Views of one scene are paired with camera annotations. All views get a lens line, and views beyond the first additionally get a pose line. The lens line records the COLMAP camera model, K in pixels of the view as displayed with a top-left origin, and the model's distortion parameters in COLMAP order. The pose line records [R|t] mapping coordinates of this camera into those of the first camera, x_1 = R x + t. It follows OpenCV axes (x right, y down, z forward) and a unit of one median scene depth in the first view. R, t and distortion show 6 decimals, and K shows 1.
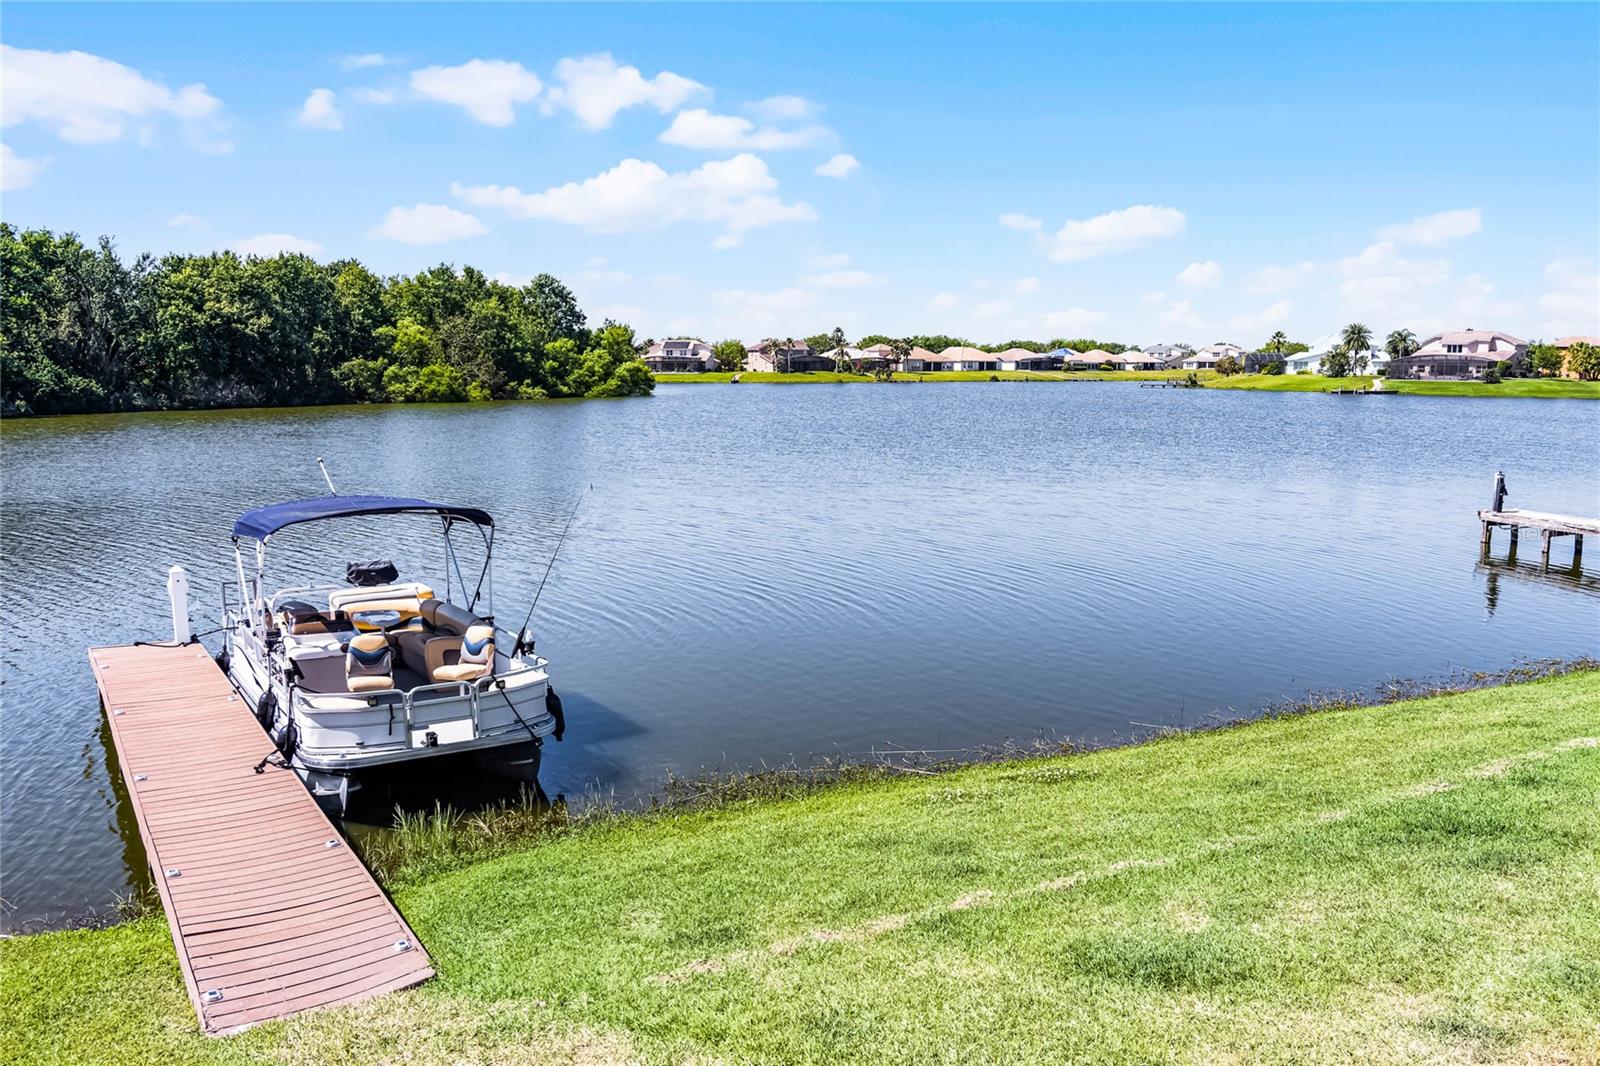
lens RADIAL K [[1296.8, 0, 800.0], [0, 1296.8, 533.0], [0, 0, 1]] dist [-0.072417, 0.018416]
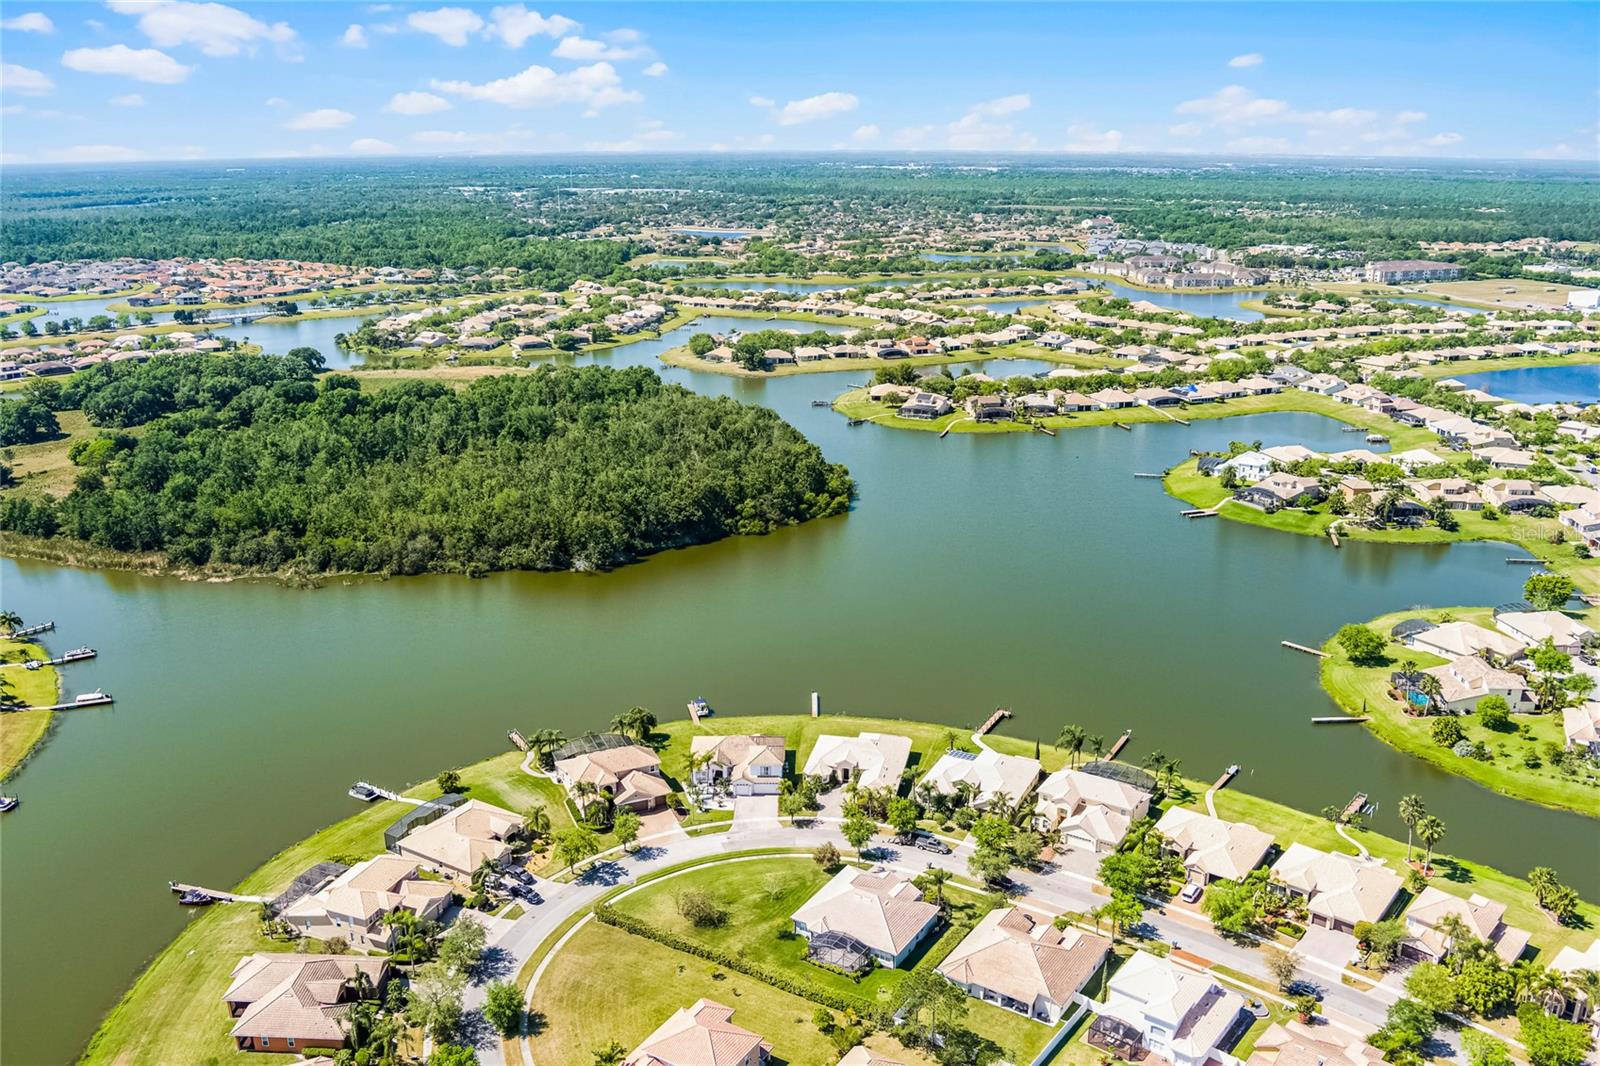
lens RADIAL K [[1296.8, 0, 800.0], [0, 1296.8, 533.0], [0, 0, 1]] dist [-0.072417, 0.018416]
pose [[0.947699, 0.089157, -0.306459, 0.710505], [-0.037689, 0.984734, 0.169936, -0.610918], [0.316931, -0.149498, 0.936592, -1.709949]]
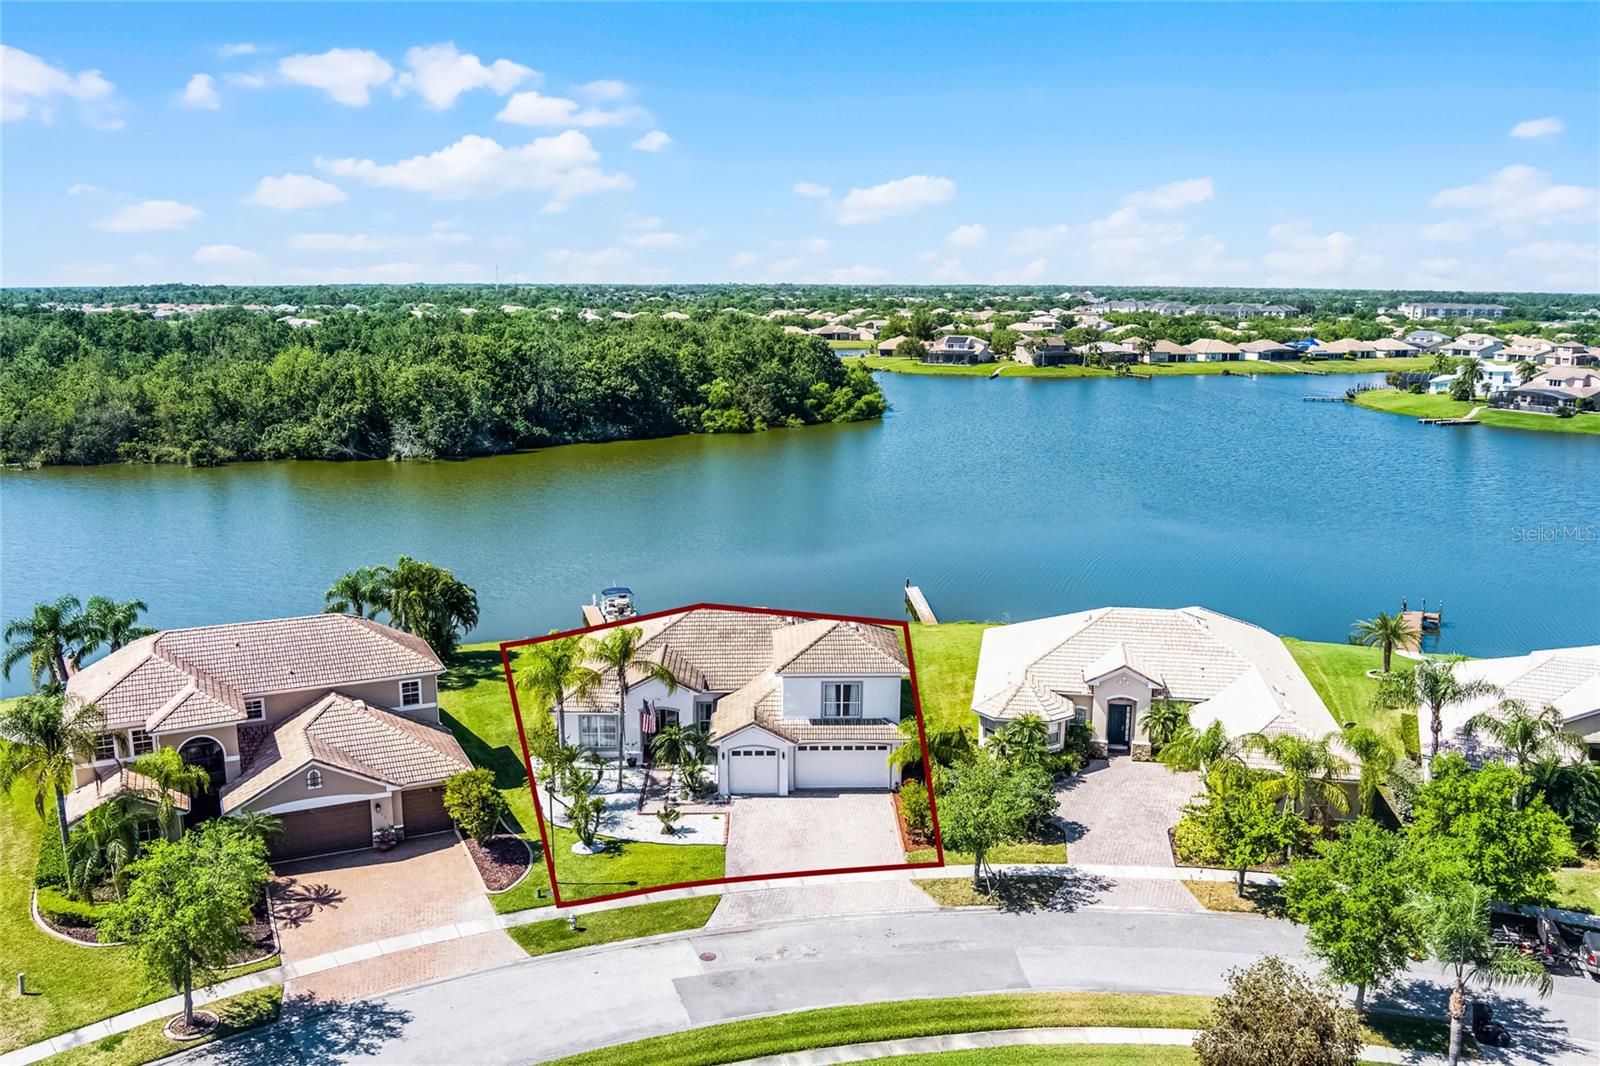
lens RADIAL K [[1296.8, 0, 800.0], [0, 1296.8, 533.0], [0, 0, 1]] dist [-0.072417, 0.018416]
pose [[0.959403, 0.056911, -0.276236, 0.273100], [-0.039884, 0.996964, 0.066876, -0.089545], [0.279203, -0.053144, 0.958760, -0.588989]]
